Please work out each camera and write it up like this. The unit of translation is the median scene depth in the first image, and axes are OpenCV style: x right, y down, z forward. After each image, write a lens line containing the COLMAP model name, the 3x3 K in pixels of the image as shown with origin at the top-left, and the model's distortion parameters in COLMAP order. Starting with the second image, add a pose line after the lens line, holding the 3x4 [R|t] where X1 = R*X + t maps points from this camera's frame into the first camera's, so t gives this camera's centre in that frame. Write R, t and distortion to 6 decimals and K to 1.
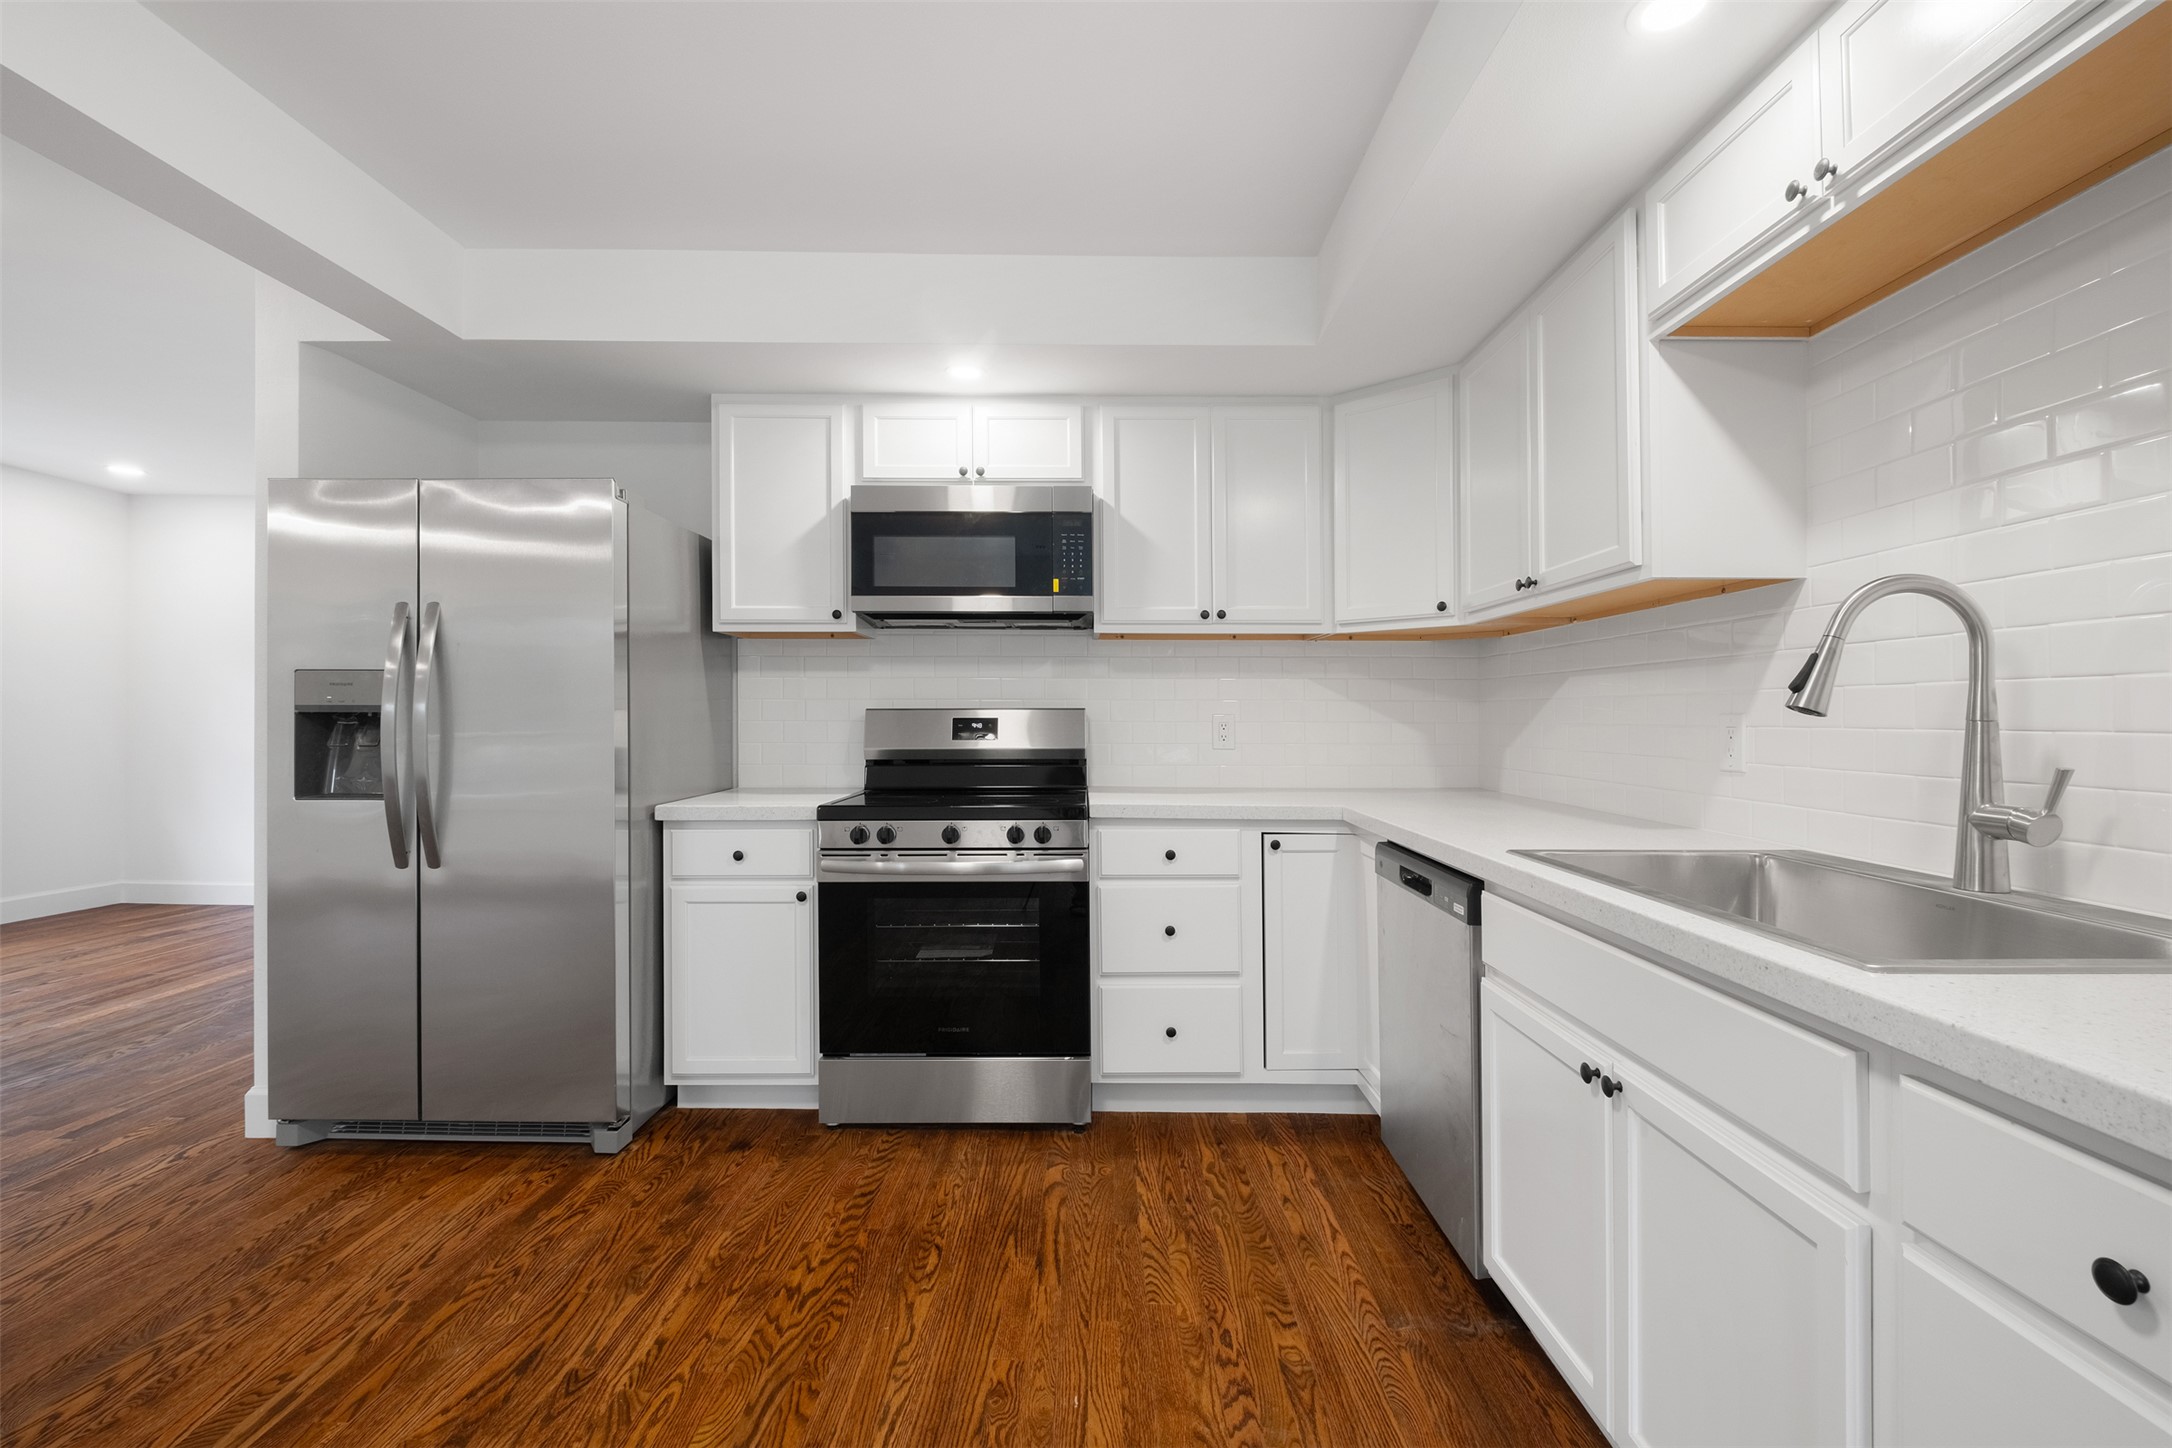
lens RADIAL K [[941.9, 0, 1083.4], [0, 941.9, 707.9], [0, 0, 1]] dist [0.001200, -0.003461]
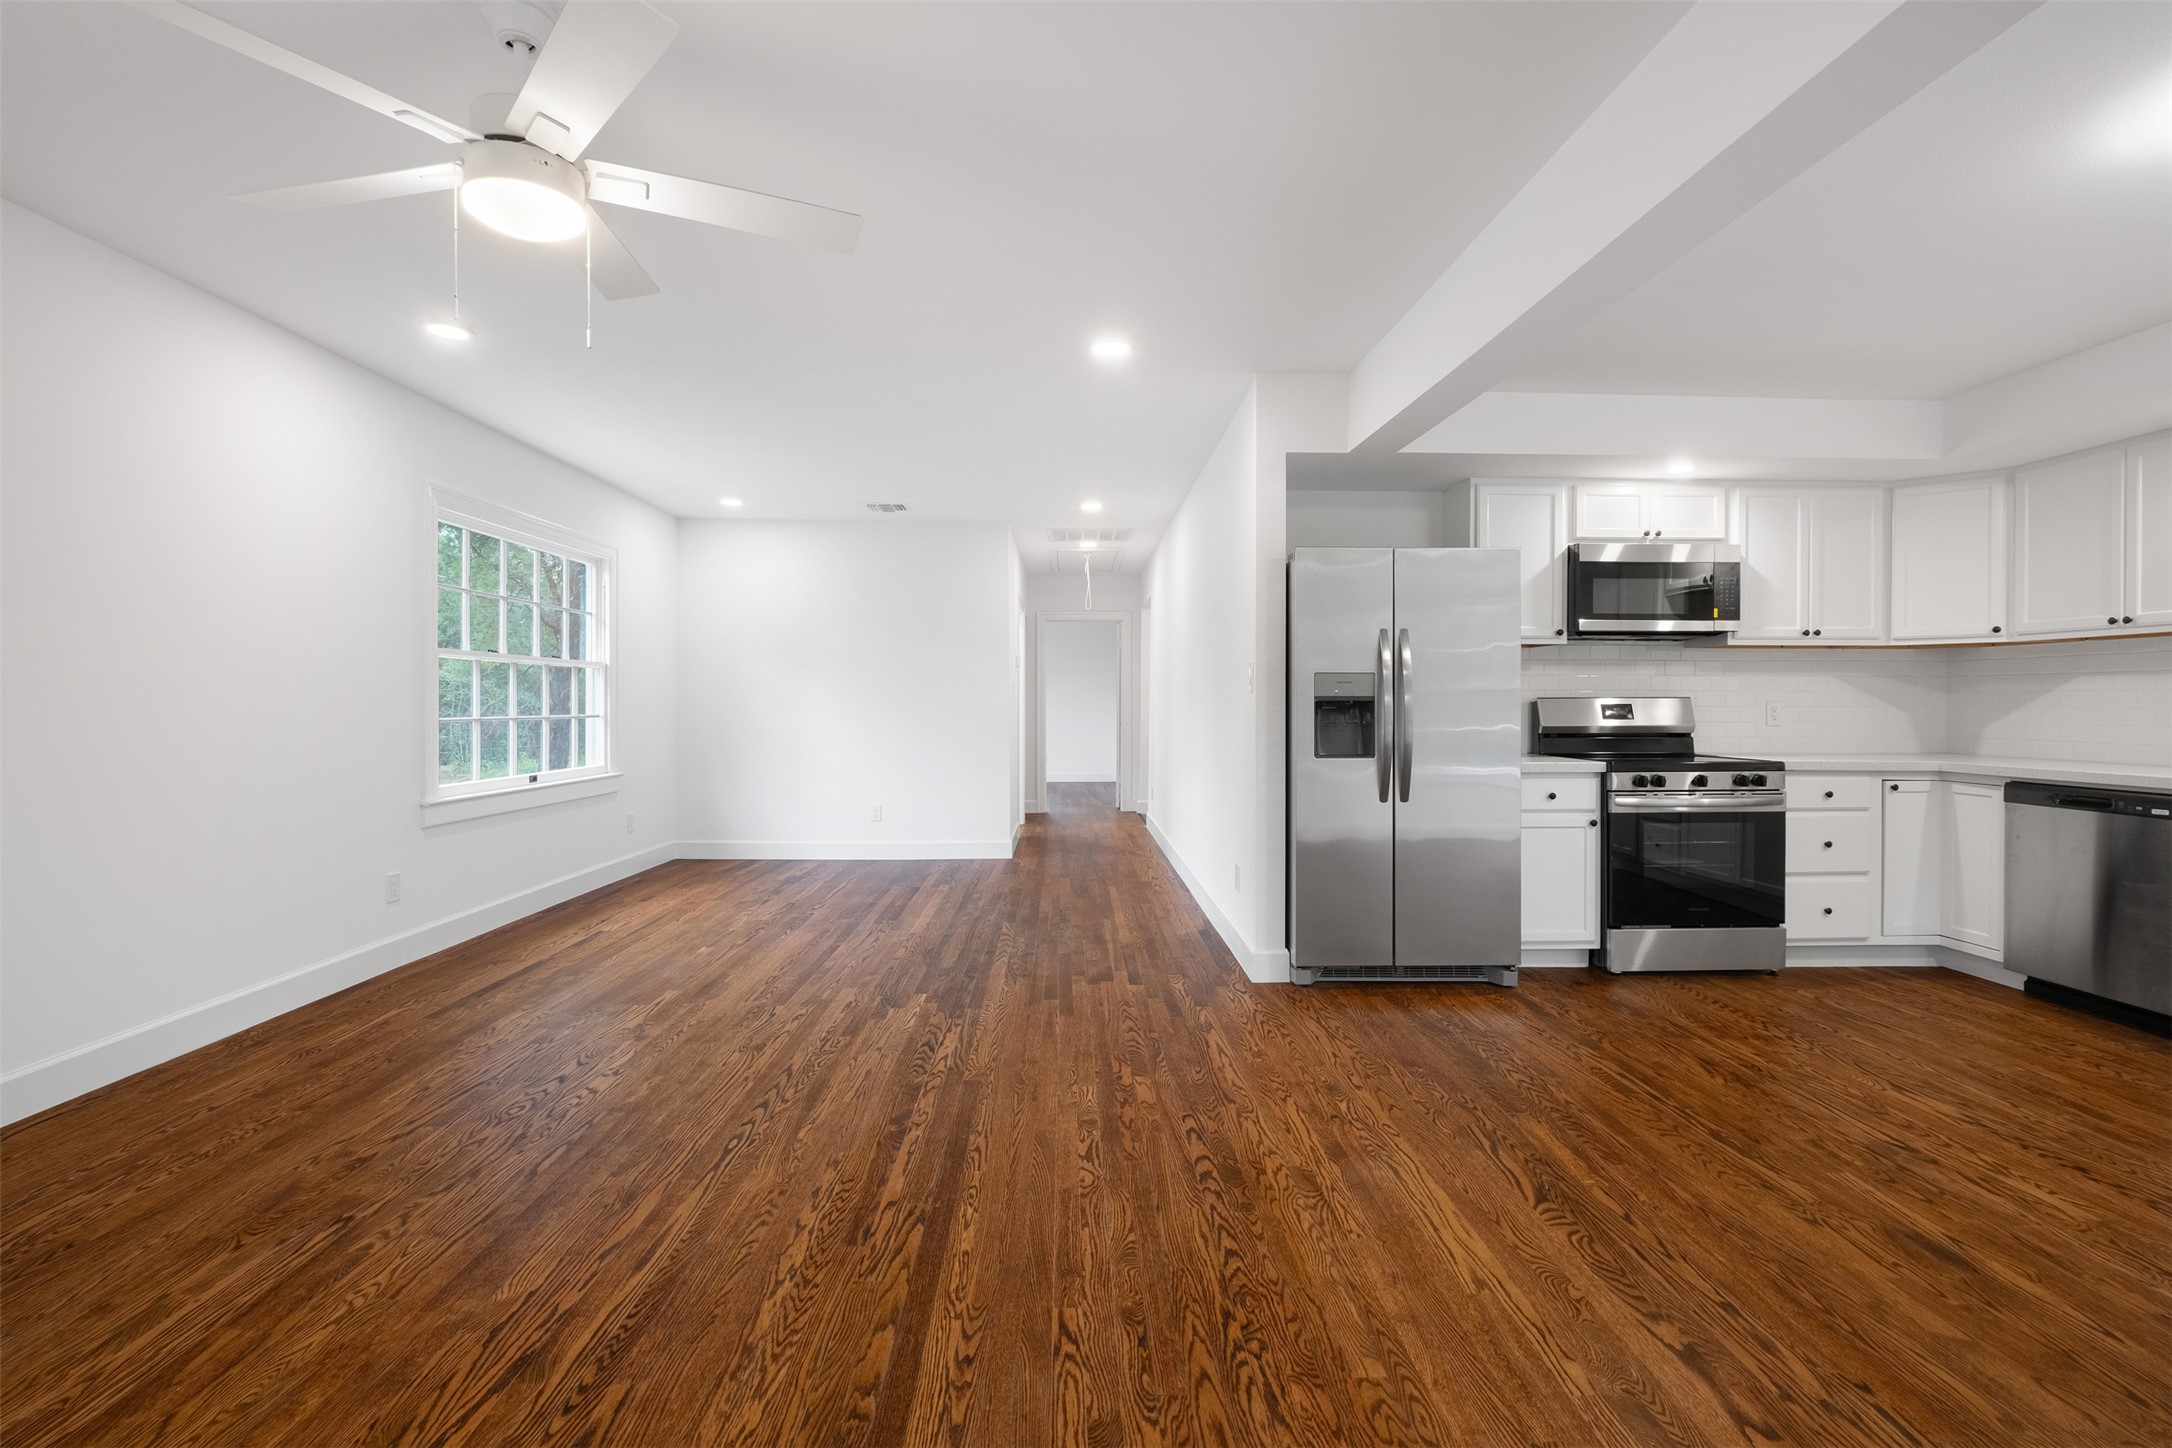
lens RADIAL K [[946.3, 0, 1079.8], [0, 946.3, 710.7], [0, 0, 1]] dist [0.004704, -0.006490]
pose [[0.999512, -0.001679, 0.031204, -1.170002], [0.001082, 0.999816, 0.019141, -0.008925], [-0.031231, -0.019098, 0.999330, -0.484678]]
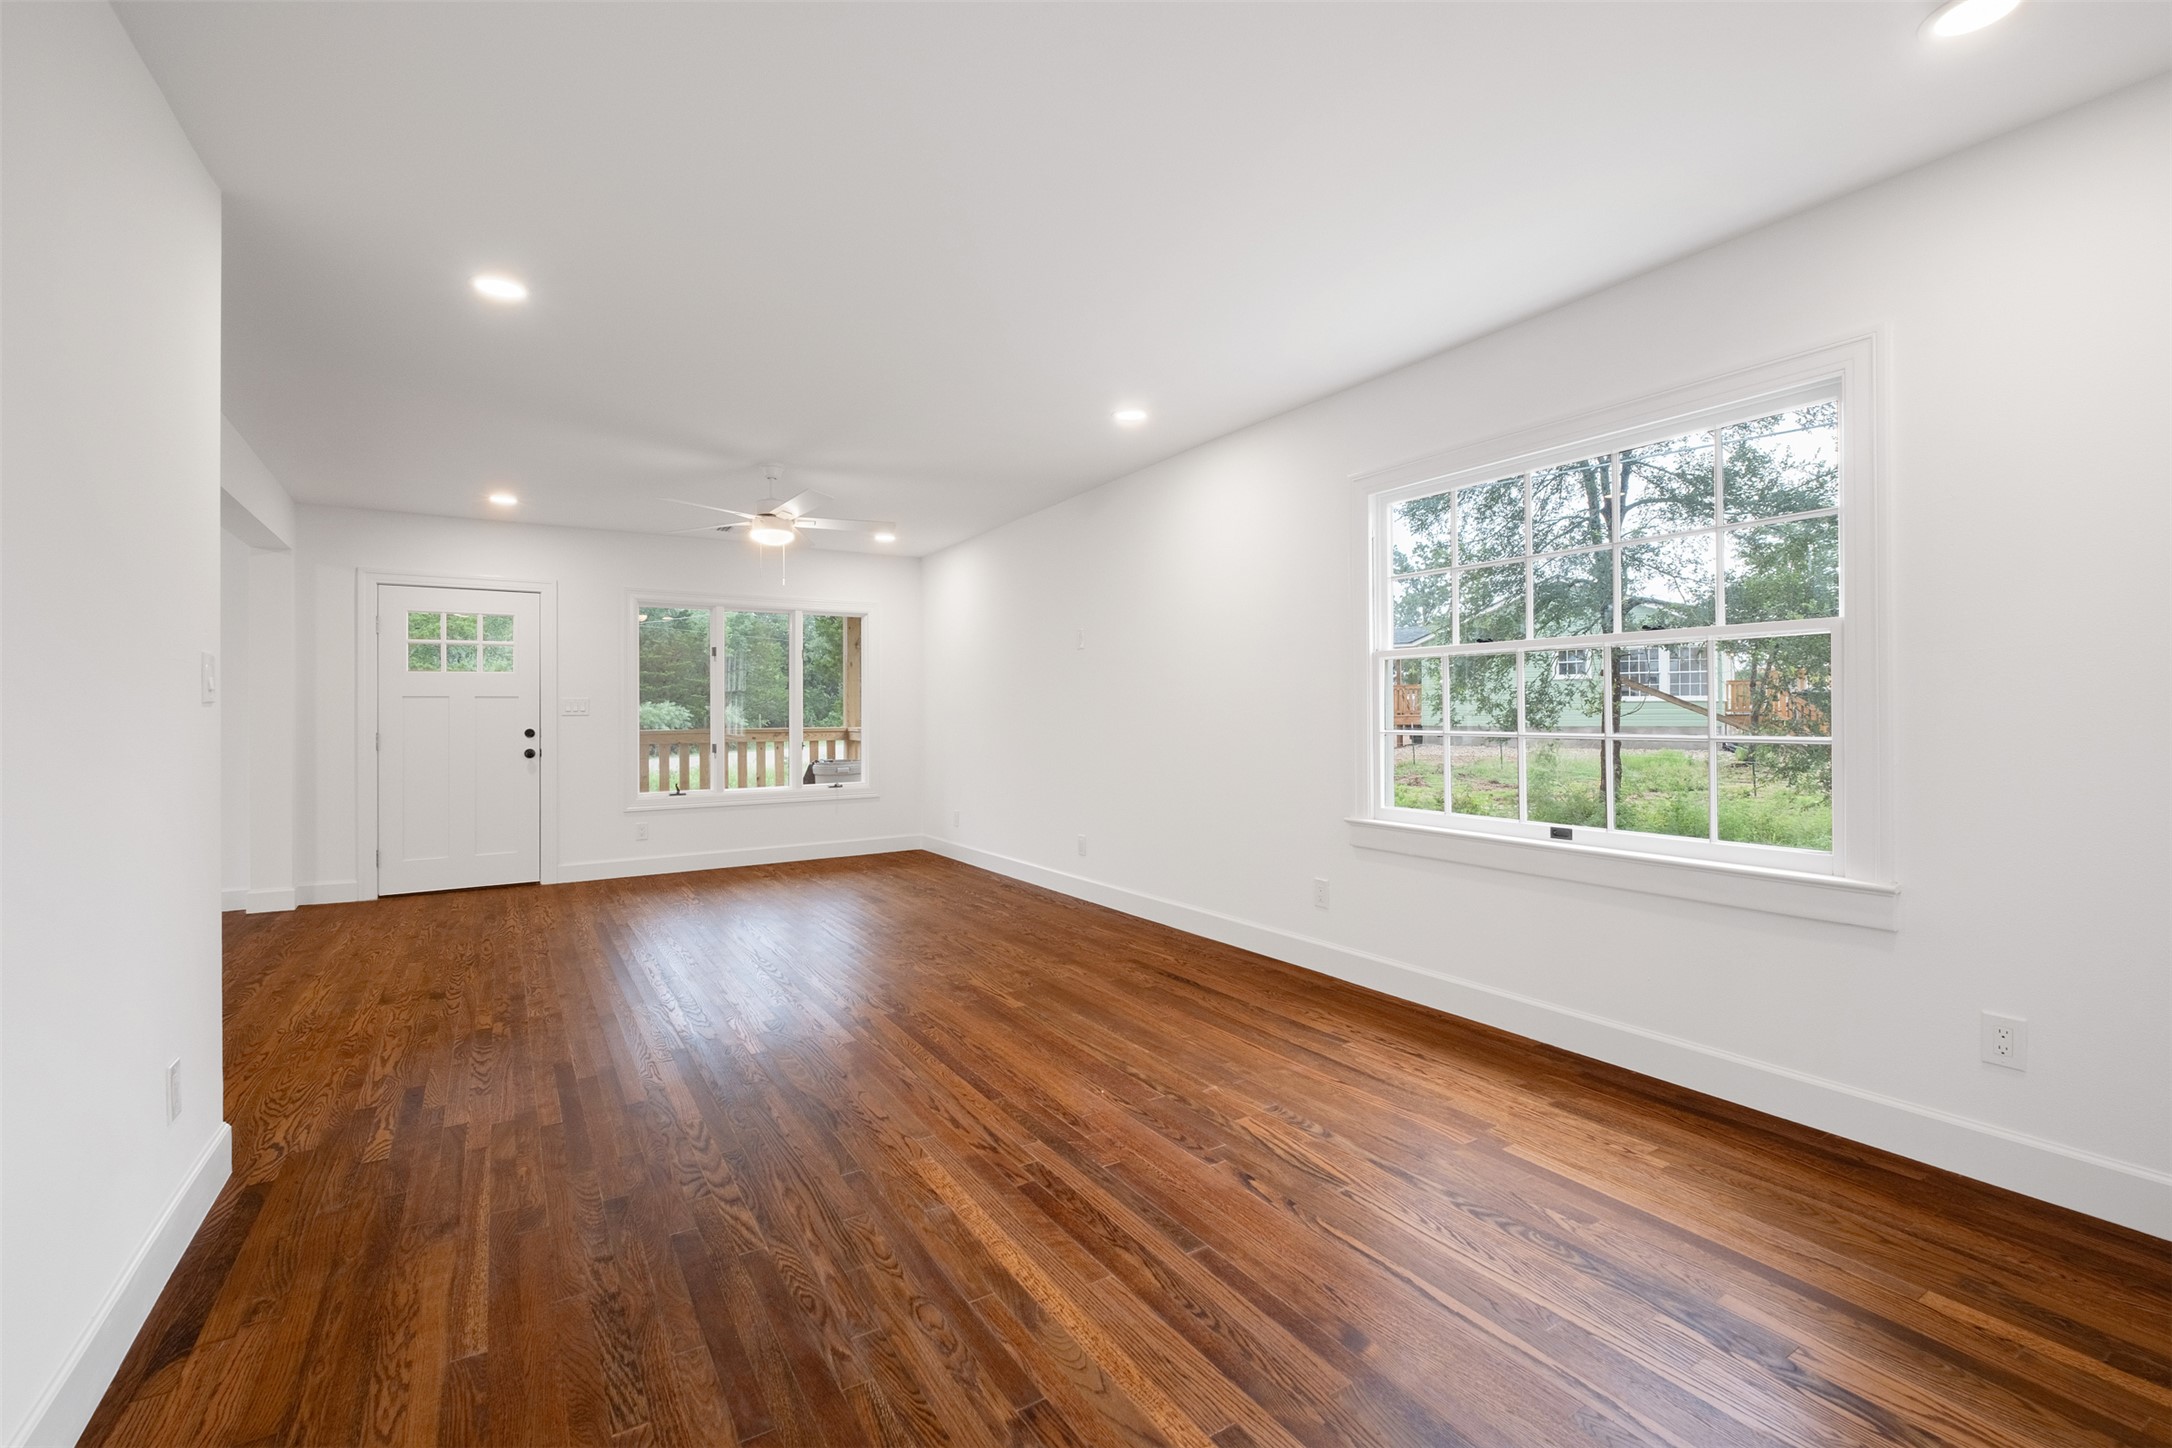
lens RADIAL K [[946.3, 0, 1079.8], [0, 946.3, 710.7], [0, 0, 1]] dist [0.004704, -0.006490]
pose [[-0.845194, 0.005190, -0.534434, -1.064041], [0.011182, 0.999906, -0.007973, 0.012417], [0.534342, -0.012715, -0.845173, 2.171734]]
